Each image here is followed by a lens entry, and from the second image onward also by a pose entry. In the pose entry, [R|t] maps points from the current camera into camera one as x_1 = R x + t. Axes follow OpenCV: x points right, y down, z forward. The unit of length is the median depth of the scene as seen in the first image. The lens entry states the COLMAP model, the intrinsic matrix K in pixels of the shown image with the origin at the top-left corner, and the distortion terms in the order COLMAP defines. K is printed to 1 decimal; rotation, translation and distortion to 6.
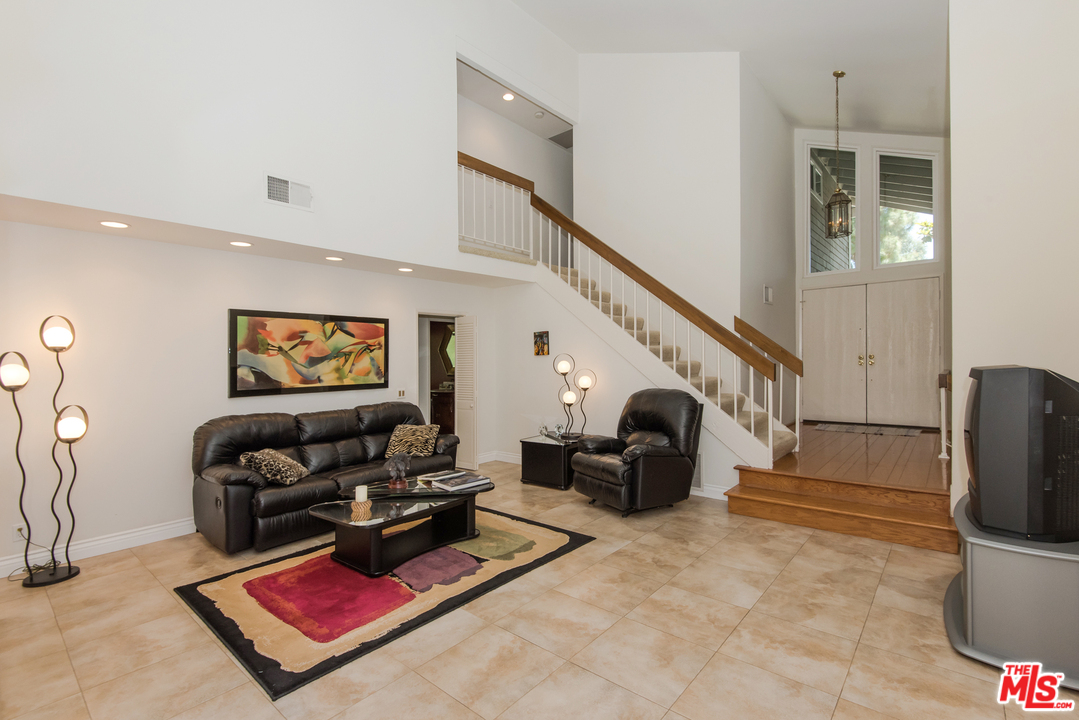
lens RADIAL K [[504.4, 0, 544.8], [0, 504.4, 352.5], [0, 0, 1]] dist [-0.010129, -0.000151]
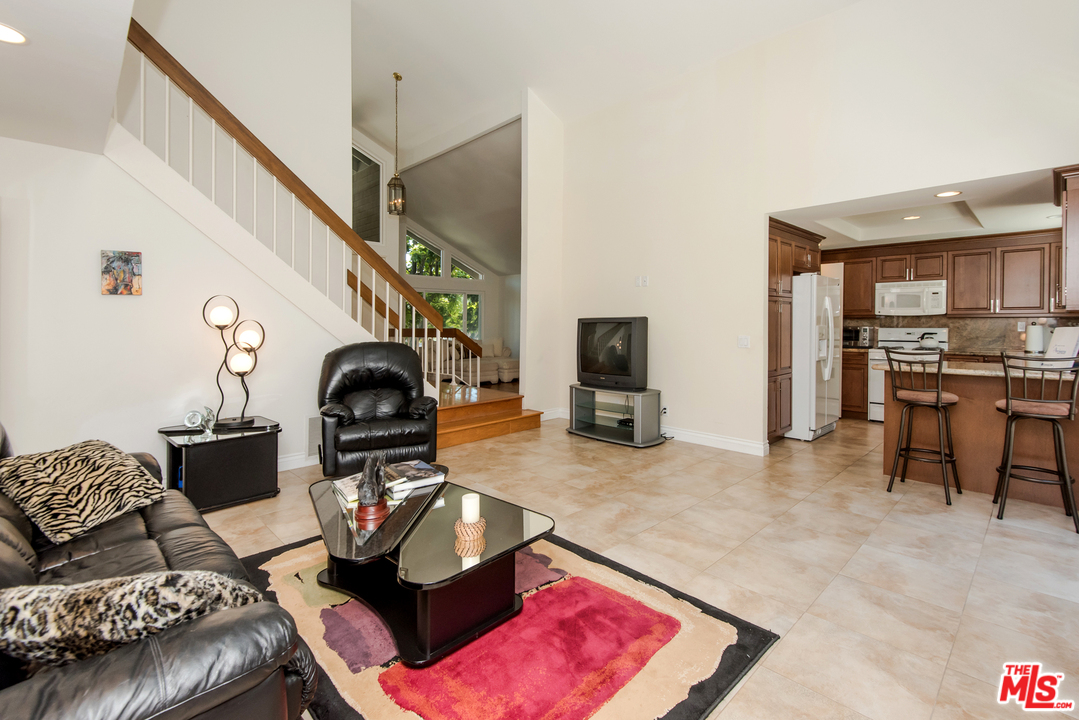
lens RADIAL K [[504.4, 0, 590.2], [0, 504.4, 325.1], [0, 0, 1]] dist [-0.010129, -0.000151]
pose [[0.022072, 0.004528, 0.999746, -0.982223], [-0.007105, 0.999965, -0.004373, 0.067591], [-0.999731, -0.007007, 0.022104, 0.870988]]
